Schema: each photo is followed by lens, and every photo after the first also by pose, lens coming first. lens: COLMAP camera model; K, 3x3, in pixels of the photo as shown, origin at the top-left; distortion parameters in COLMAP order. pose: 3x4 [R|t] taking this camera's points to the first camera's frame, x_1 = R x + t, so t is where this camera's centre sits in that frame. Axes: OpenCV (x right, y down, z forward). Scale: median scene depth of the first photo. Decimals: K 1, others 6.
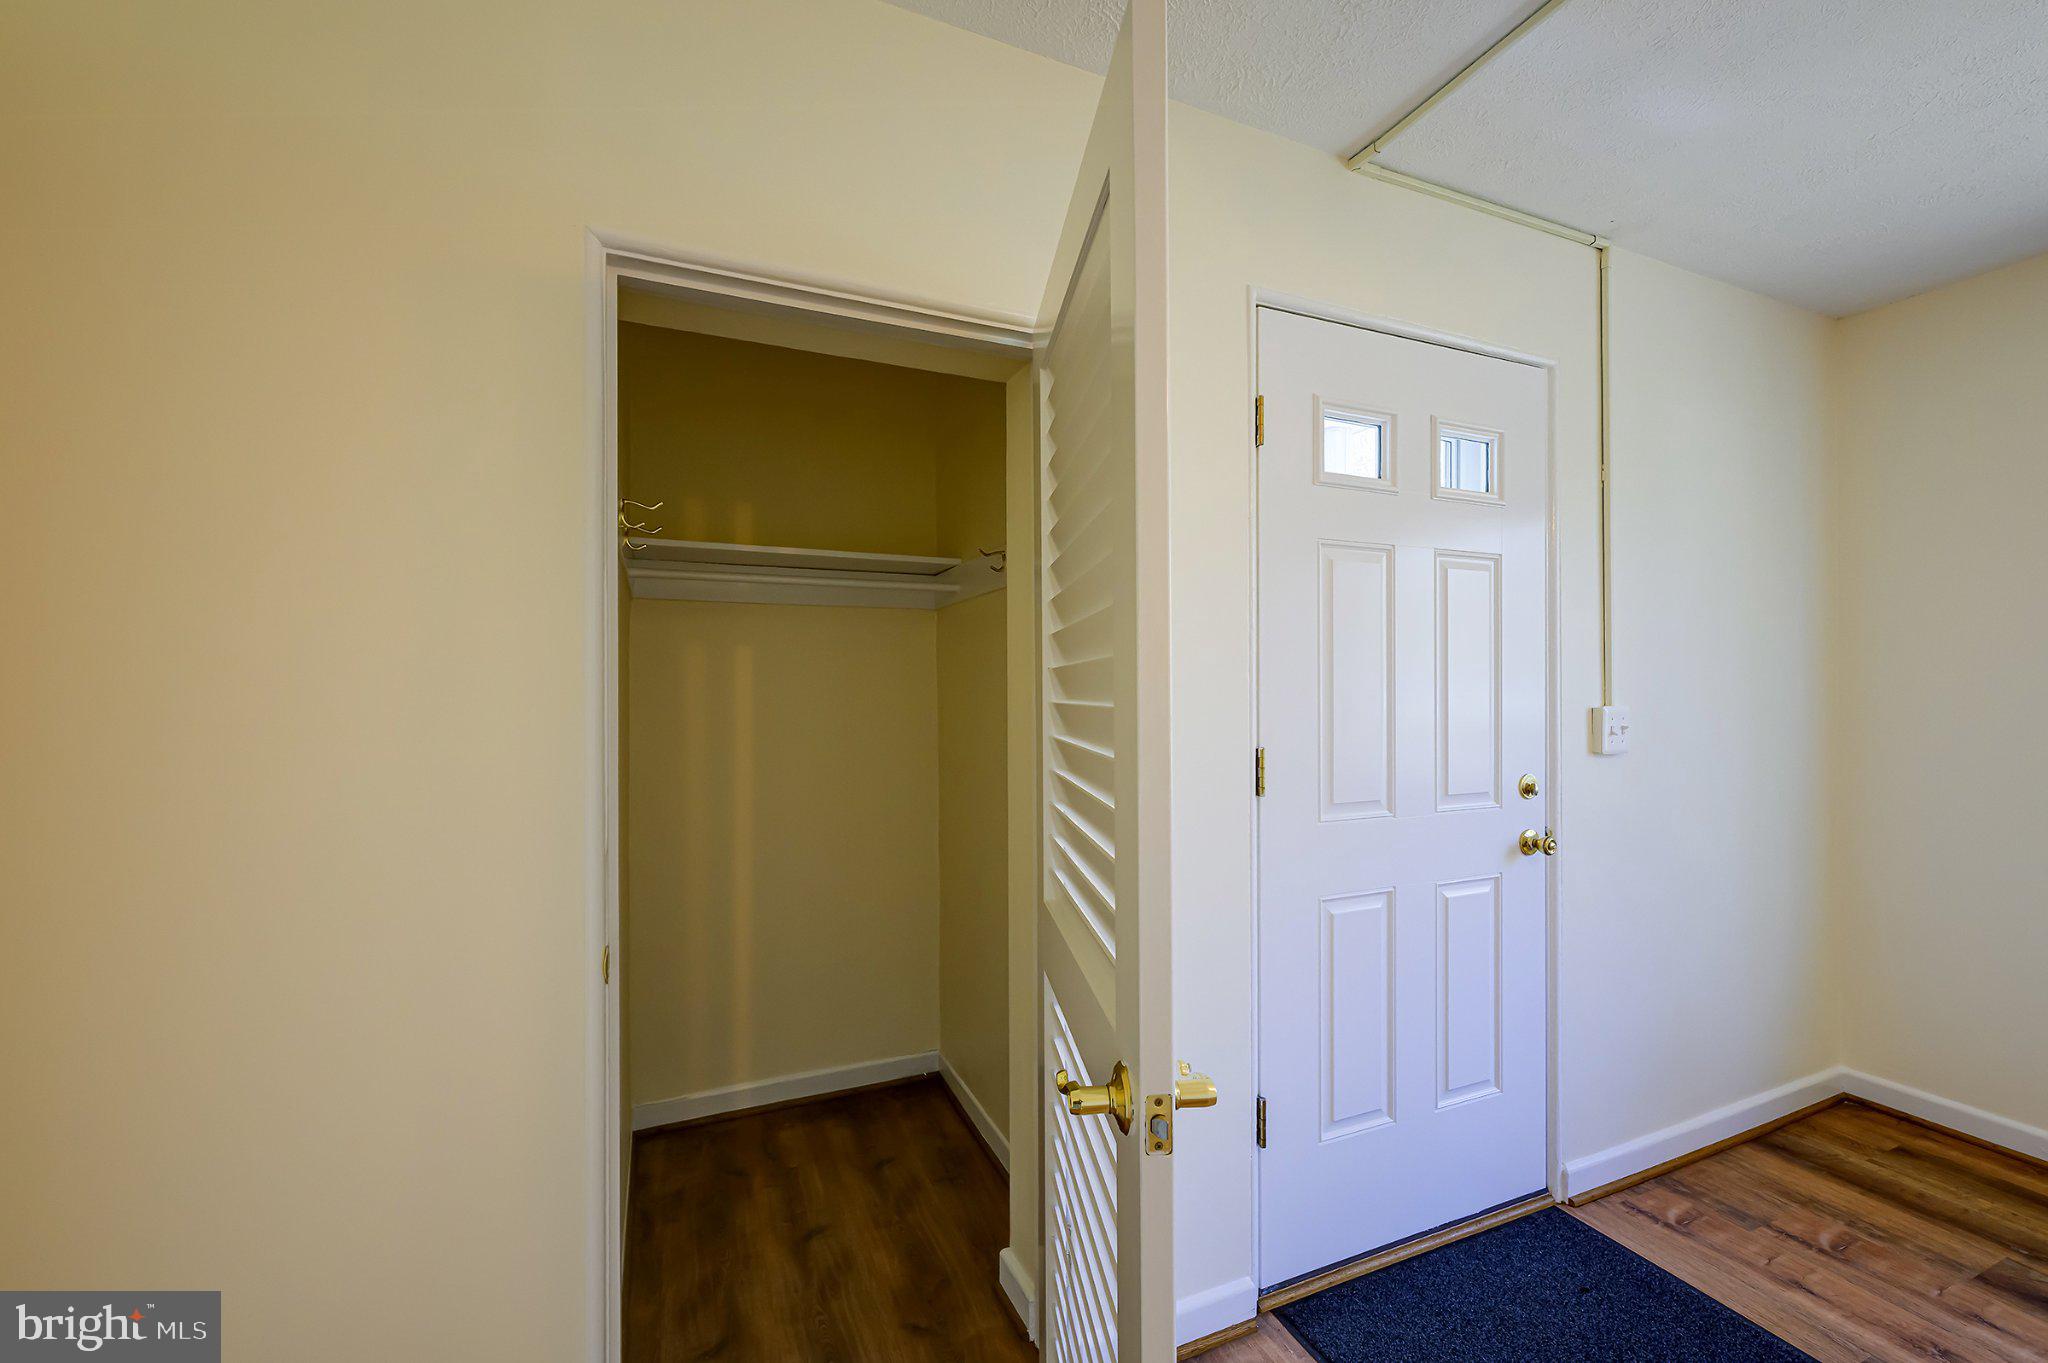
lens RADIAL K [[823.3, 0, 1036.8], [0, 823.3, 688.6], [0, 0, 1]] dist [0.001718, 0.000113]
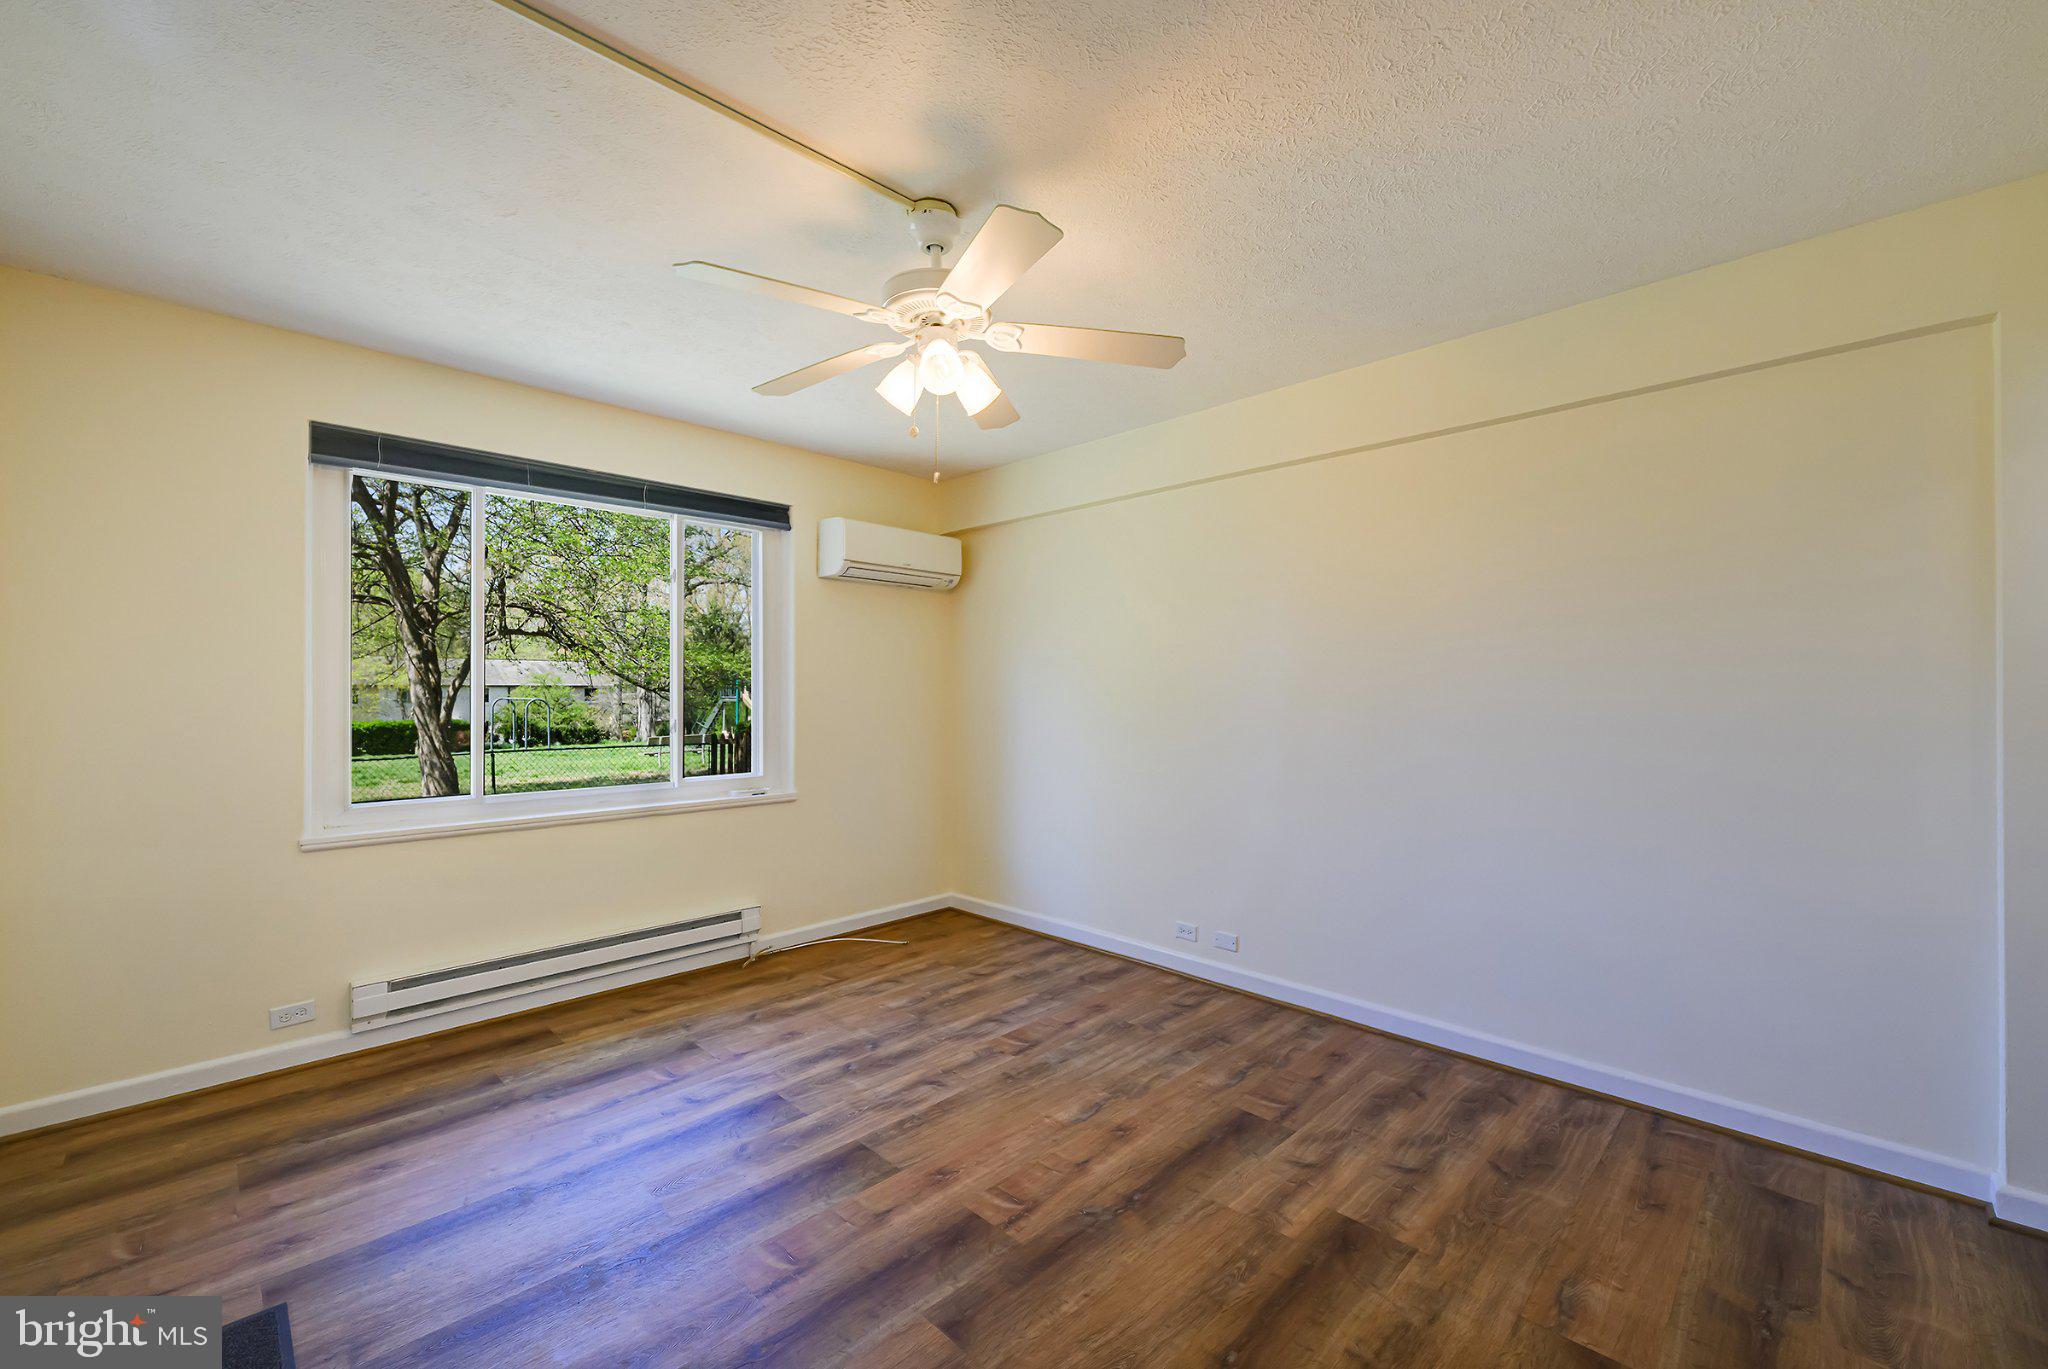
lens RADIAL K [[809.8, 0, 1033.5], [0, 809.8, 688.6], [0, 0, 1]] dist [0.000683, 0.000226]
pose [[-0.375493, 0.011184, 0.926758, -0.308779], [-0.006588, 0.999870, -0.014736, 0.017510], [-0.926802, -0.011638, -0.375371, 0.363710]]
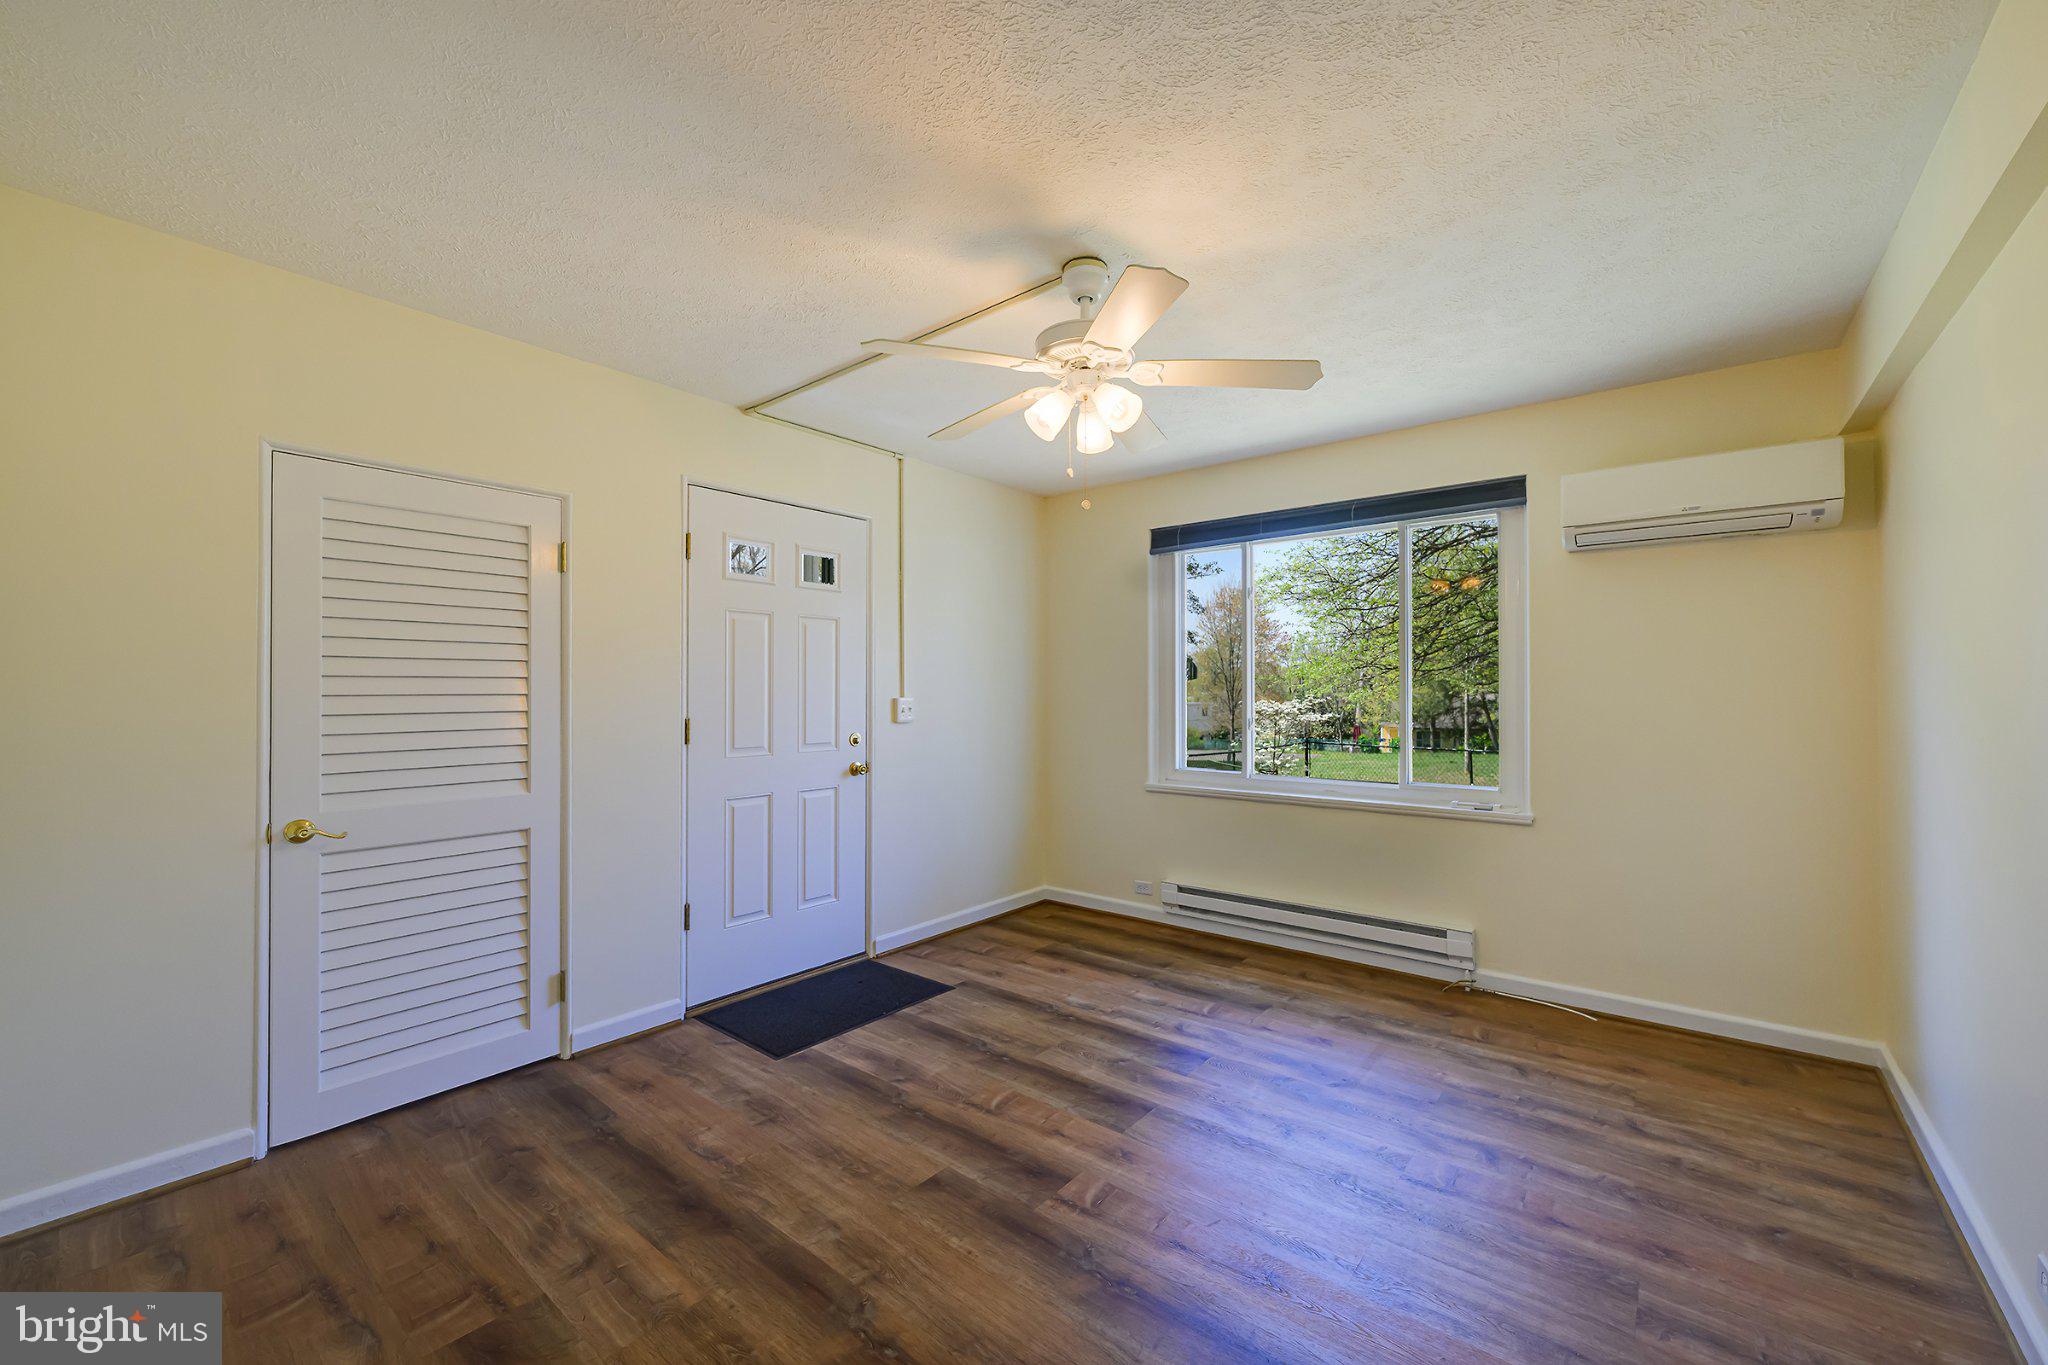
lens RADIAL K [[809.8, 0, 1039.9], [0, 809.8, 684.6], [0, 0, 1]] dist [0.000683, 0.000226]
pose [[0.880452, 0.010356, 0.474022, 0.083640], [-0.010147, 0.999944, -0.002997, -0.006422], [-0.474027, -0.002171, 0.880508, -0.848682]]
